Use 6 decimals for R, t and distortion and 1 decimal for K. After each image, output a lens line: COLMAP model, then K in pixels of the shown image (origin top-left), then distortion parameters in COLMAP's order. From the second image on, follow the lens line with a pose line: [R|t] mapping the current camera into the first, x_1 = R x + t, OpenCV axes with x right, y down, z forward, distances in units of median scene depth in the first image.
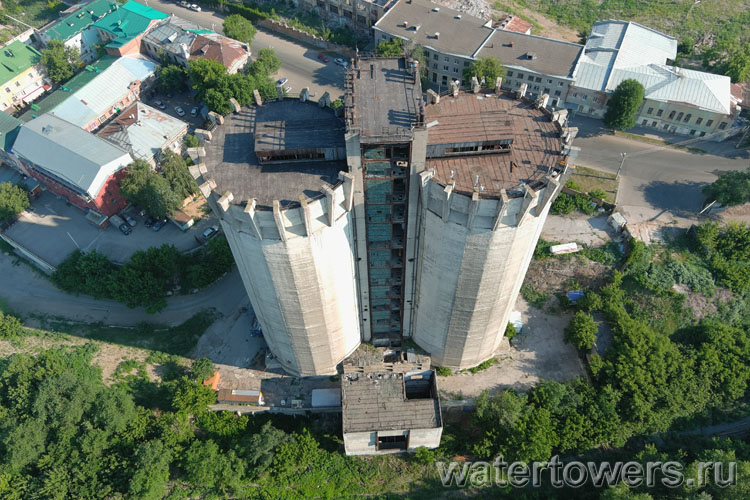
lens RADIAL K [[587.4, 0, 377.5], [0, 587.4, 245.2], [0, 0, 1]] dist [0.012872, -0.000443]
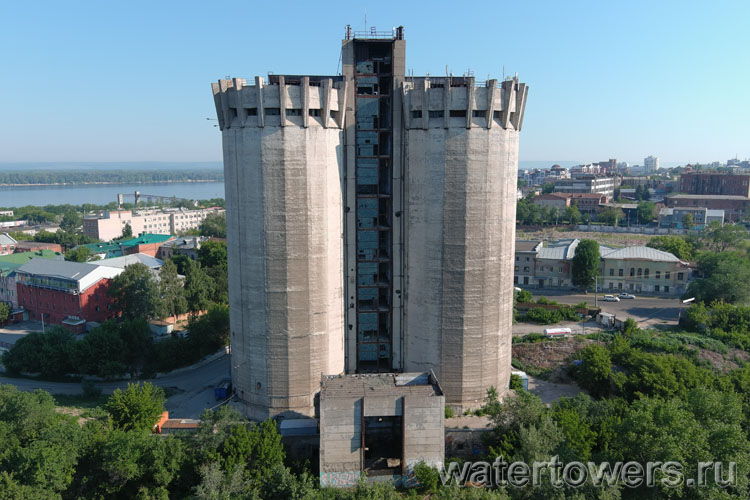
lens RADIAL K [[587.4, 0, 377.5], [0, 587.4, 245.2], [0, 0, 1]] dist [0.012872, -0.000443]
pose [[0.999707, 0.009518, 0.022247, -0.001083], [0.009523, 0.690434, -0.723333, 0.690776], [-0.022245, 0.723333, 0.690141, 0.277799]]
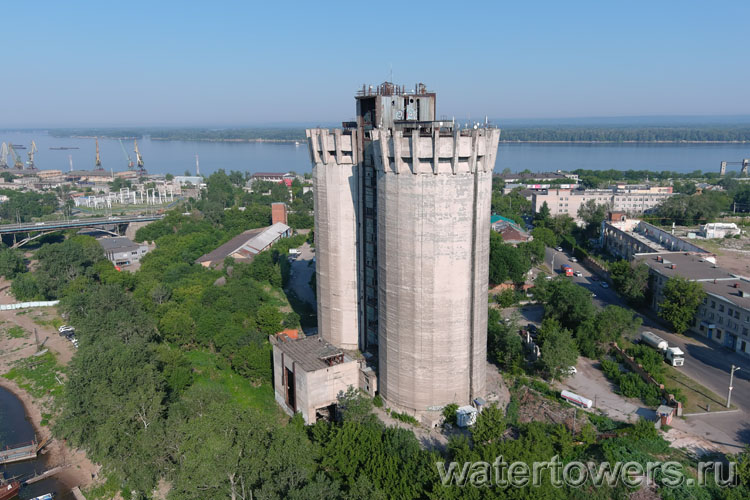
lens RADIAL K [[587.4, 0, 377.5], [0, 587.4, 245.2], [0, 0, 1]] dist [0.012872, -0.000443]
pose [[0.479647, 0.191118, -0.856395, 0.982517], [-0.709497, 0.658734, -0.250366, 0.309109], [0.516287, 0.727698, 0.451557, 0.373200]]
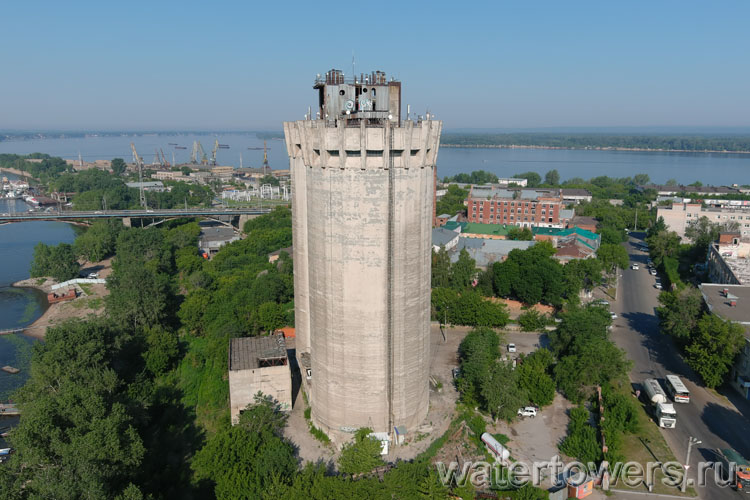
lens RADIAL K [[587.4, 0, 377.5], [0, 587.4, 245.2], [0, 0, 1]] dist [0.012872, -0.000443]
pose [[0.185408, 0.207166, -0.960576, 1.041424], [-0.798842, 0.601039, -0.024566, -0.011694], [0.572255, 0.771903, 0.276931, 0.635422]]
